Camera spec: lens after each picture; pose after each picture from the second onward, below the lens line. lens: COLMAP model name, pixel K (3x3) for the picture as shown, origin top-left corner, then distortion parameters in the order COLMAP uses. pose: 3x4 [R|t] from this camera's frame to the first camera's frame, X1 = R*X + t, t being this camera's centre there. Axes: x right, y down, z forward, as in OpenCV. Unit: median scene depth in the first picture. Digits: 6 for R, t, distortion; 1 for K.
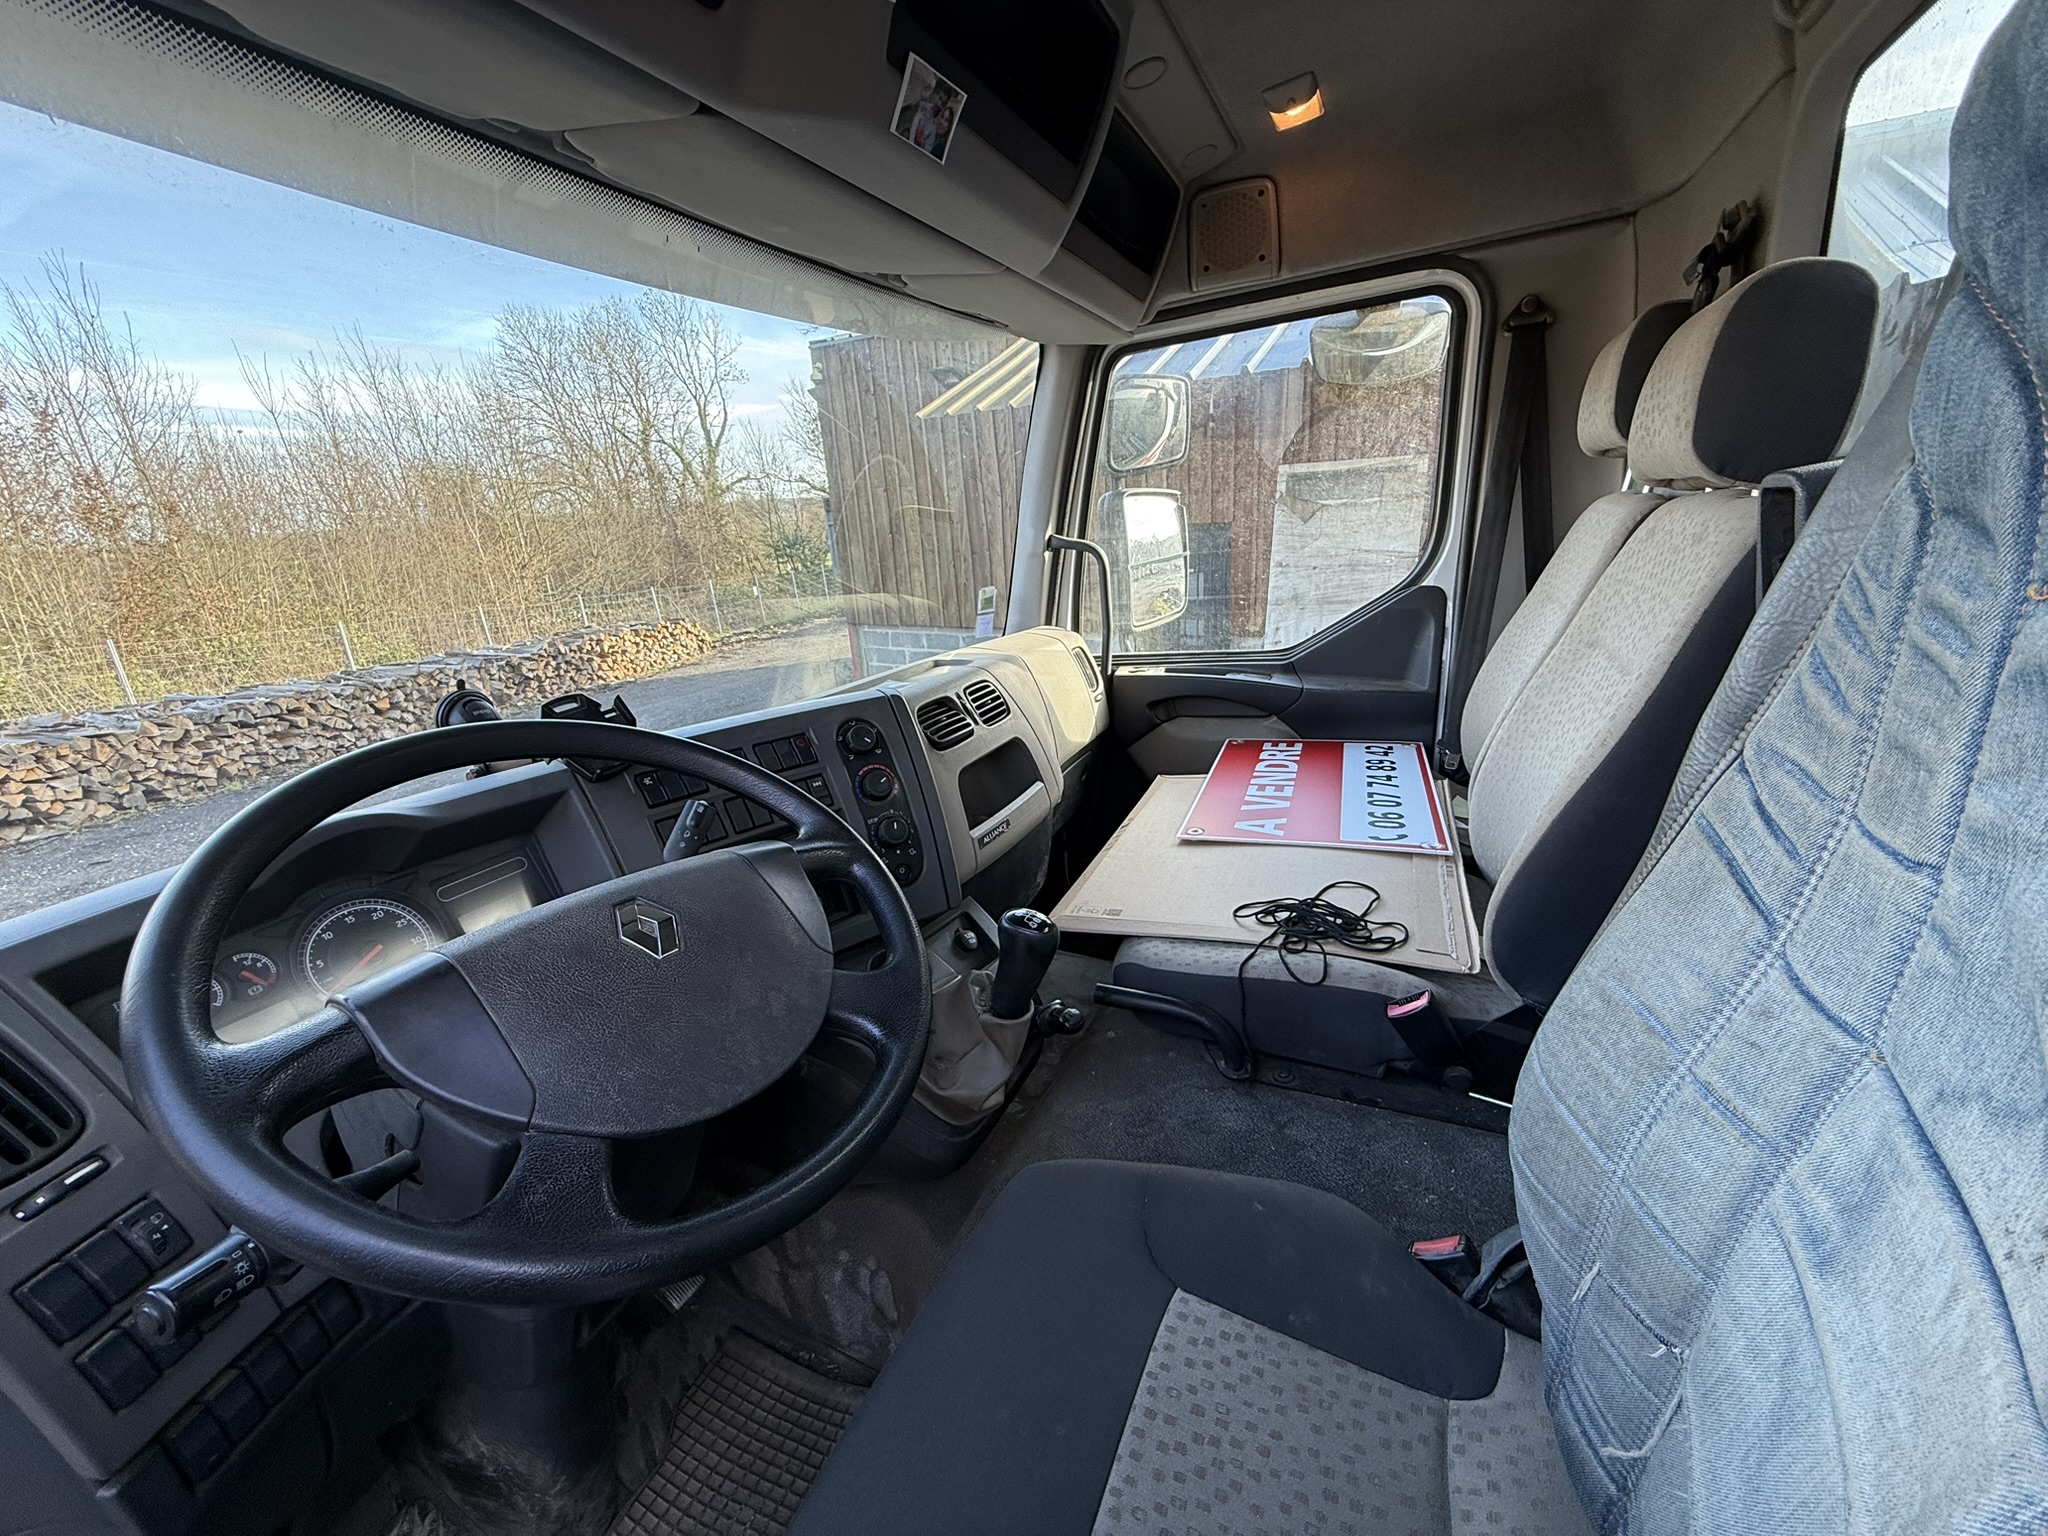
lens RADIAL K [[807.5, 0, 1017.8], [0, 807.5, 768.7], [0, 0, 1]] dist [-0.002699, -0.000075]
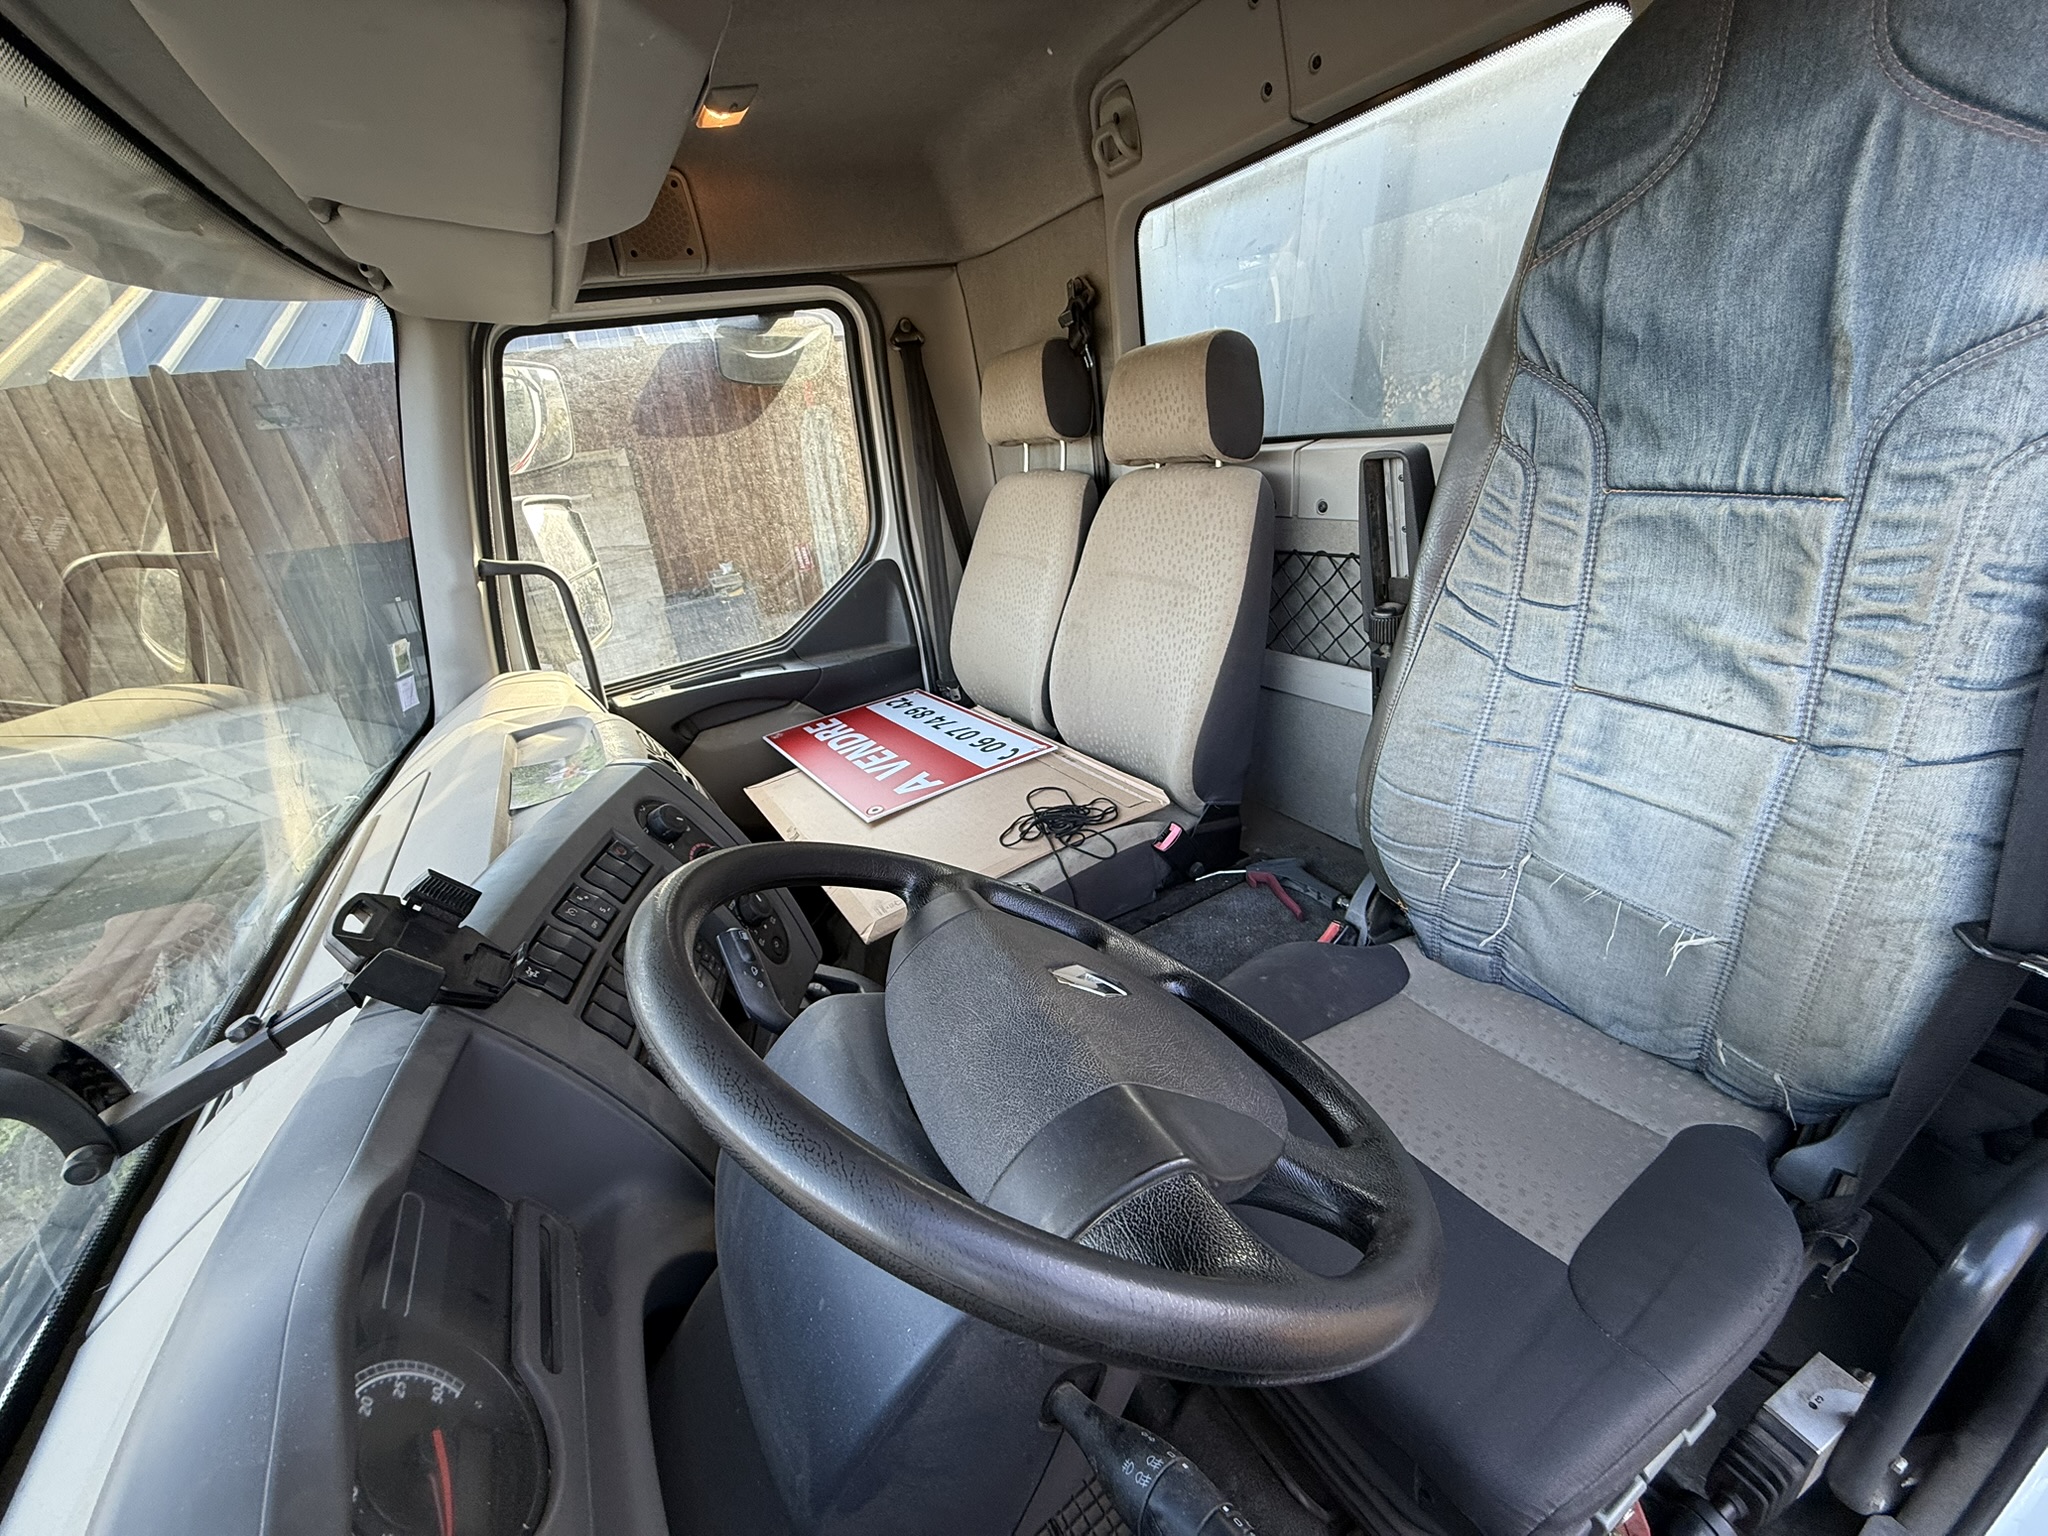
lens RADIAL K [[807.5, 0, 1014.2], [0, 807.5, 768.7], [0, 0, 1]] dist [-0.002699, -0.000075]
pose [[0.583508, -0.318634, 0.746987, -0.379841], [0.314129, 0.936773, 0.154208, -0.066951], [-0.748893, 0.144669, 0.646707, 0.151250]]
